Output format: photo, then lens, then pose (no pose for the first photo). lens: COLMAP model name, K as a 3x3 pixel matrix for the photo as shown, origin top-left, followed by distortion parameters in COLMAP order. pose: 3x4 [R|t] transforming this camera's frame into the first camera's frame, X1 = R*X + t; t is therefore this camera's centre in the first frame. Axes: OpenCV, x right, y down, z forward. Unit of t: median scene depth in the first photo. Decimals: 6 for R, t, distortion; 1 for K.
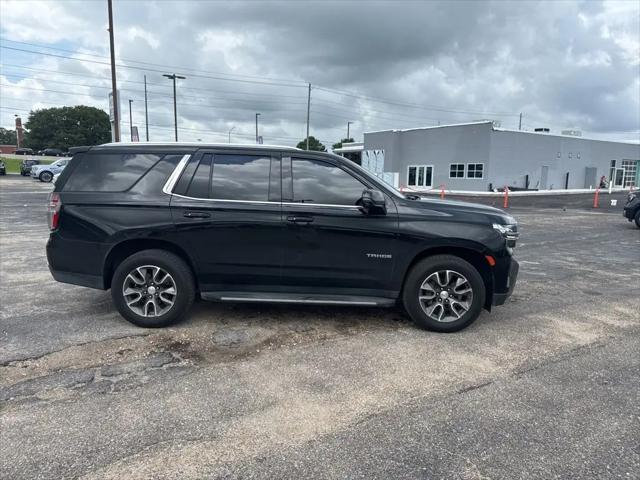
lens RADIAL K [[446.0, 0, 324.5], [0, 446.0, 237.0], [0, 0, 1]] dist [0.051552, -0.077656]
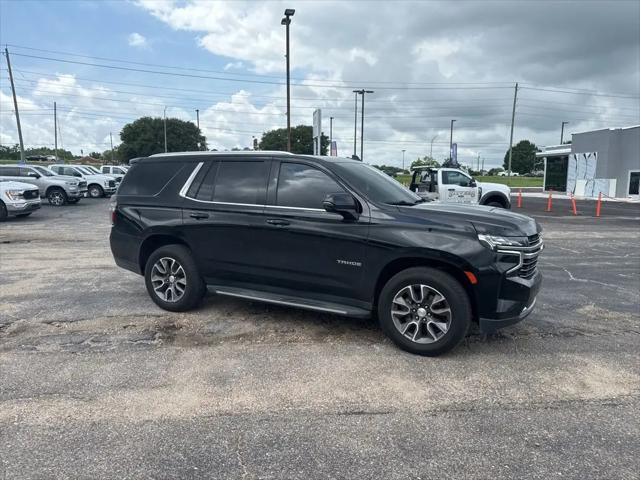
lens RADIAL K [[448.0, 0, 320.0], [0, 448.0, 240.0], [0, 0, 1]] dist [0.055122, -0.083541]
pose [[0.897802, 0.046095, -0.437980, 0.473828], [-0.052775, 0.998602, -0.003084, 0.000068], [0.437226, 0.025883, 0.898979, 0.112281]]
